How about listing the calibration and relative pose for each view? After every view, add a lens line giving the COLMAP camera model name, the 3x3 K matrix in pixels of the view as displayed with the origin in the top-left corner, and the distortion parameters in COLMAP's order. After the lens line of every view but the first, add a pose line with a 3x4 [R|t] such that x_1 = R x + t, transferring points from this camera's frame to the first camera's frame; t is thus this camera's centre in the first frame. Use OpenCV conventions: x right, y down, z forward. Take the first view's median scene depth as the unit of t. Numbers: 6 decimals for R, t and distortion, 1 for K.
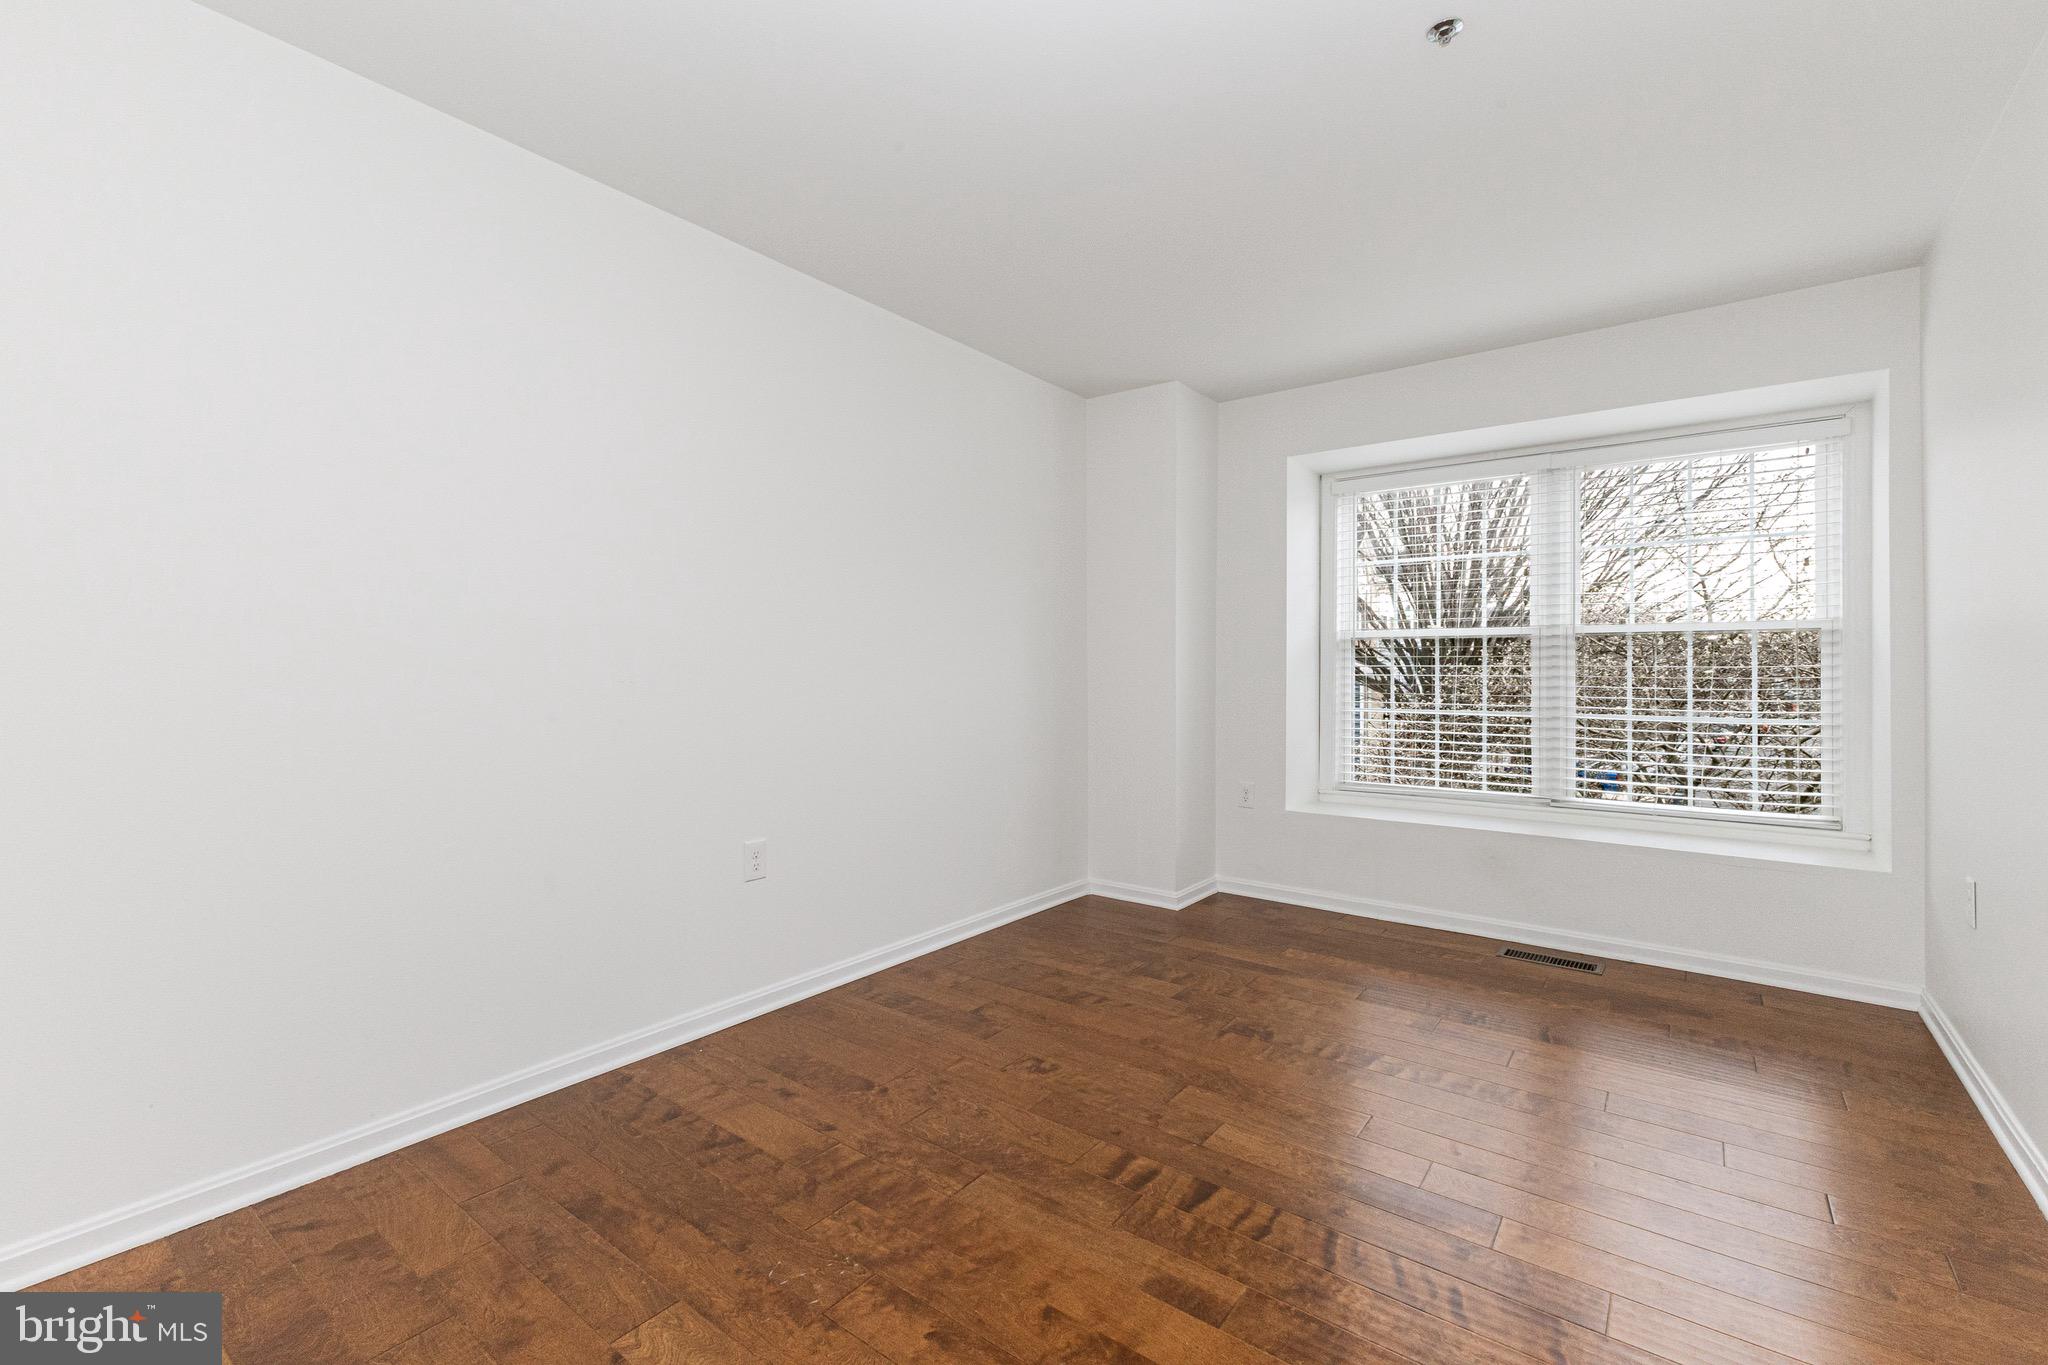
lens RADIAL K [[902.0, 0, 1016.7], [0, 902.0, 675.8], [0, 0, 1]] dist [0.011849, -0.000532]
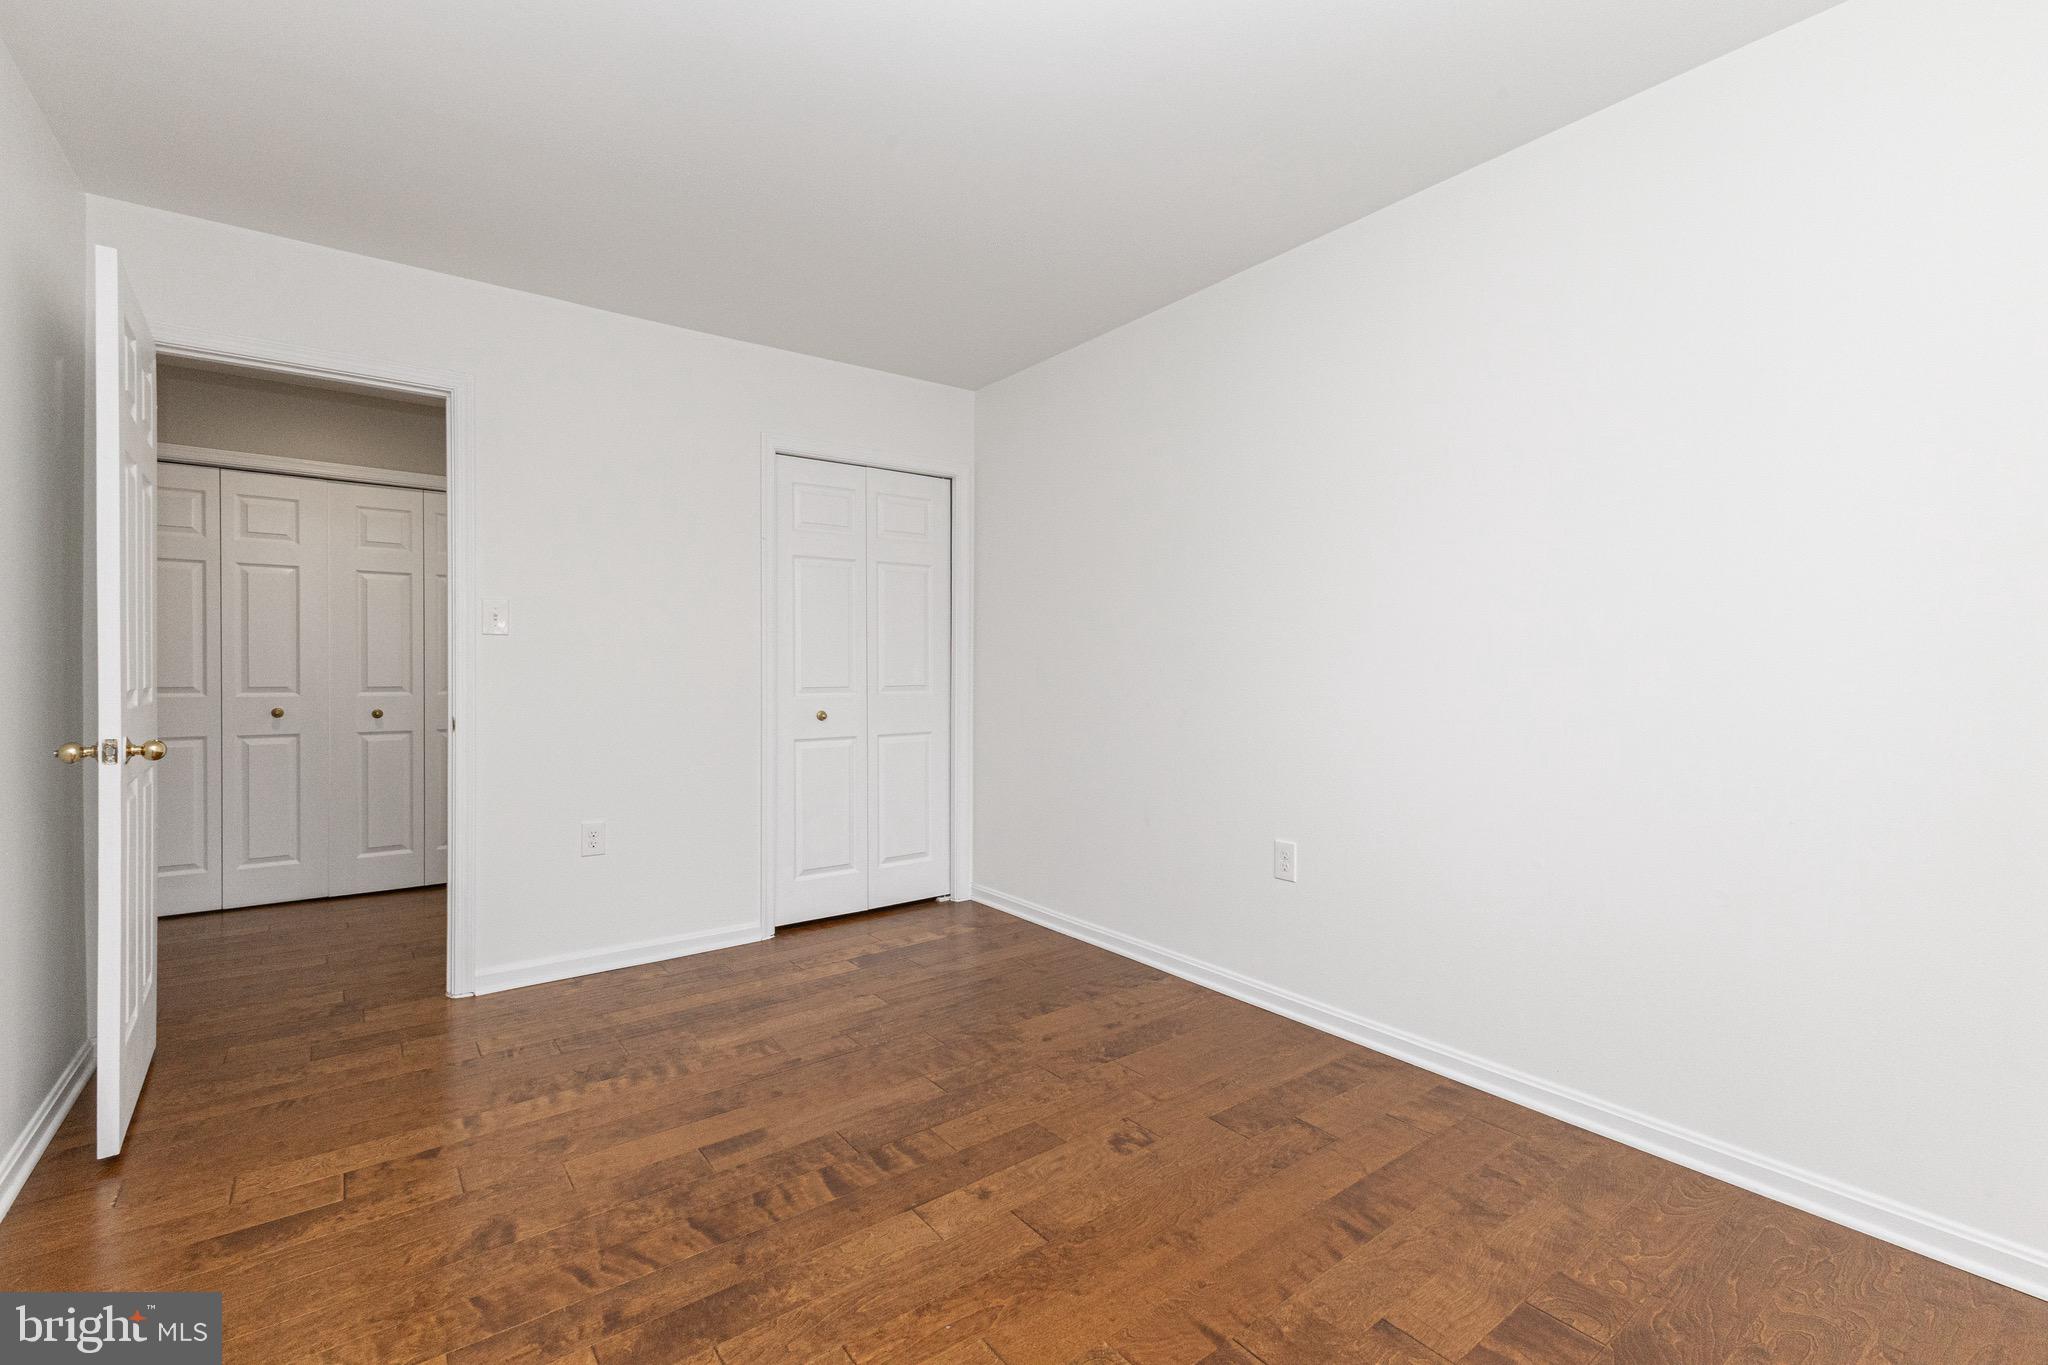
lens RADIAL K [[902.0, 0, 1019.5], [0, 902.0, 674.7], [0, 0, 1]] dist [0.011849, -0.000532]
pose [[-0.286480, 0.004827, -0.958074, 0.909211], [-0.004936, 0.999967, 0.006514, -0.008675], [0.958073, 0.006595, -0.286447, 1.206289]]
